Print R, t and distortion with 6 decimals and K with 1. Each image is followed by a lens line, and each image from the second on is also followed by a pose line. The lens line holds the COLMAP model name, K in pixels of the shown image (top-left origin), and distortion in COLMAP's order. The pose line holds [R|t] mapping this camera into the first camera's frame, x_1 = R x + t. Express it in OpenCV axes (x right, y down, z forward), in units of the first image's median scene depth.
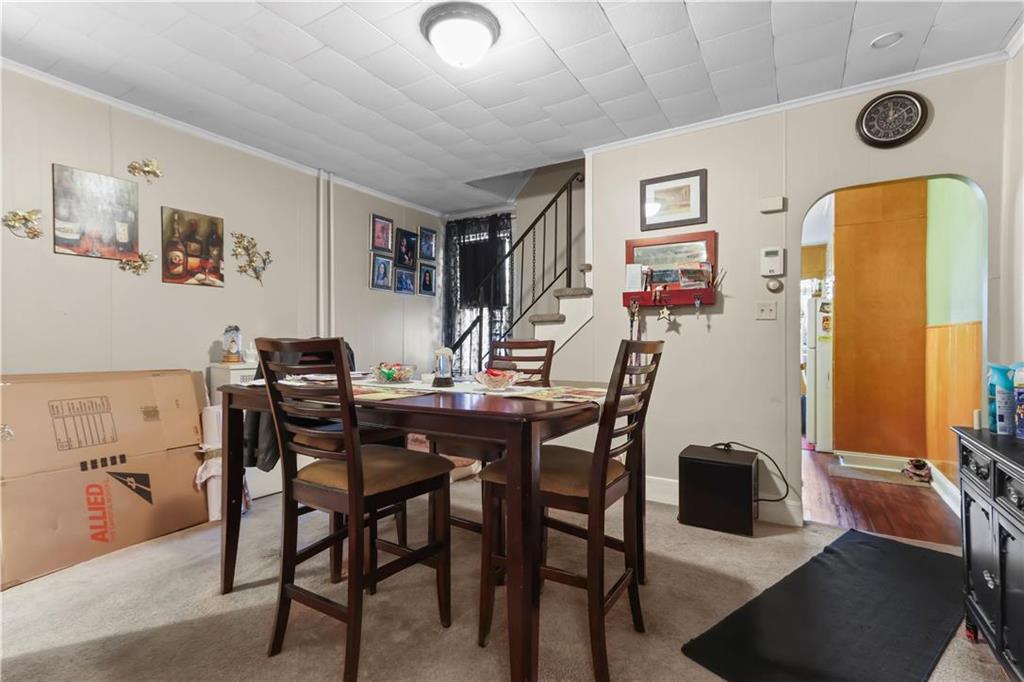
lens RADIAL K [[474.4, 0, 502.7], [0, 474.4, 338.1], [0, 0, 1]] dist [0.004619, 0.000712]
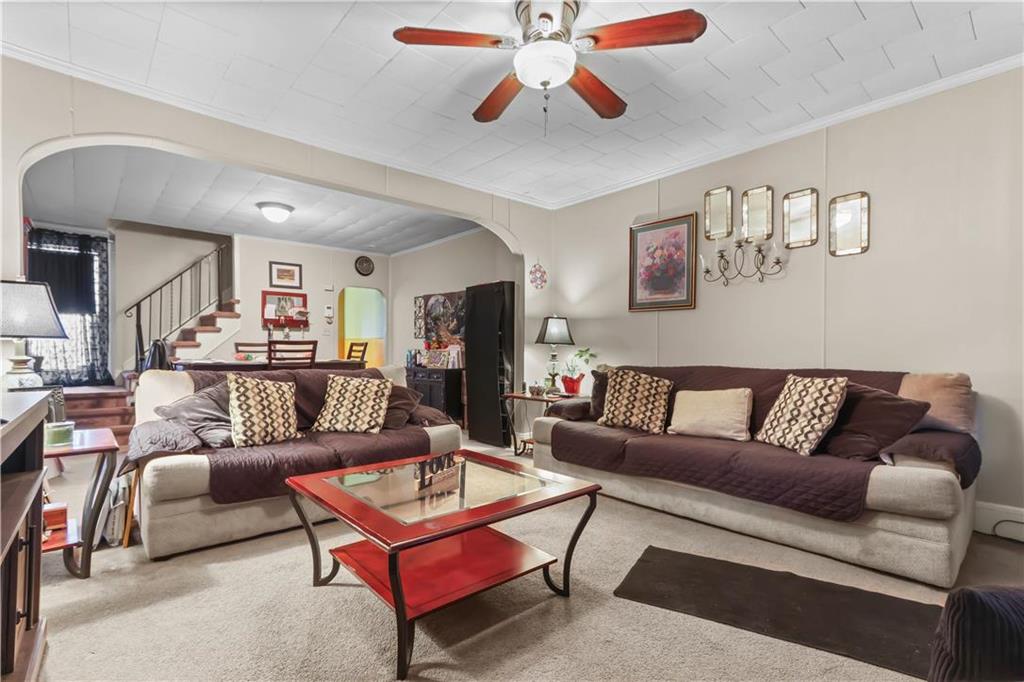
lens RADIAL K [[467.4, 0, 508.9], [0, 467.4, 351.4], [0, 0, 1]] dist [0.041745, 0.000319]
pose [[0.291556, -0.008030, 0.956520, -1.314816], [-0.004458, 0.999942, 0.009754, 0.016259], [-0.956543, -0.007108, 0.291503, -0.522974]]
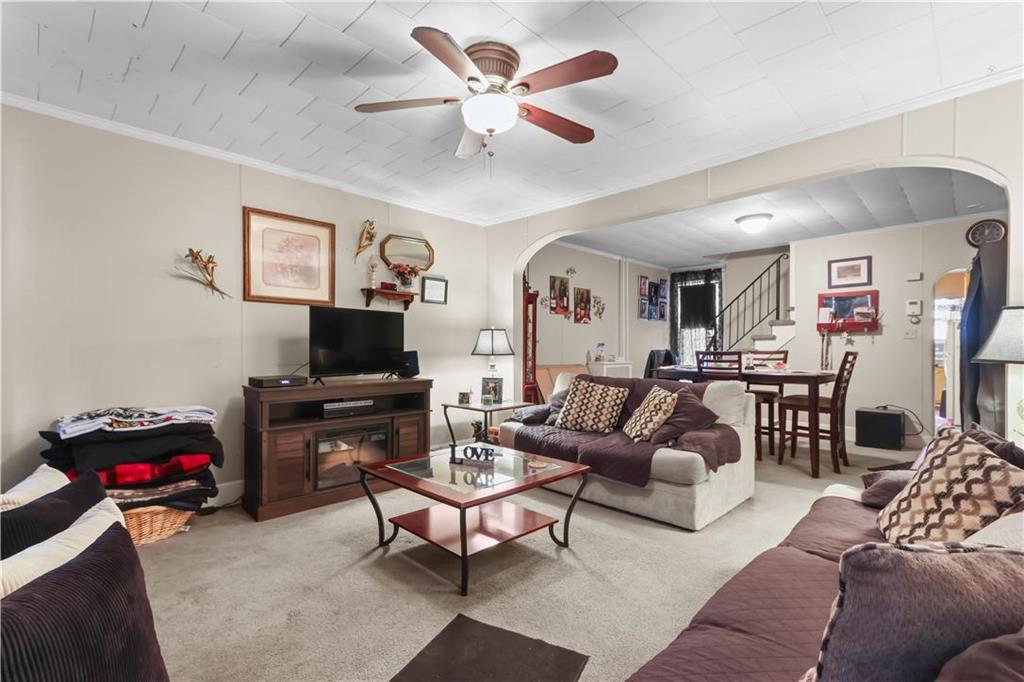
lens RADIAL K [[475.0, 0, 497.2], [0, 475.0, 347.5], [0, 0, 1]] dist [0.009454, 0.000459]
pose [[0.974001, -0.002839, -0.226527, -0.527777], [0.003994, 0.999981, 0.004642, -0.018179], [0.226510, -0.005426, 0.973994, -1.057420]]
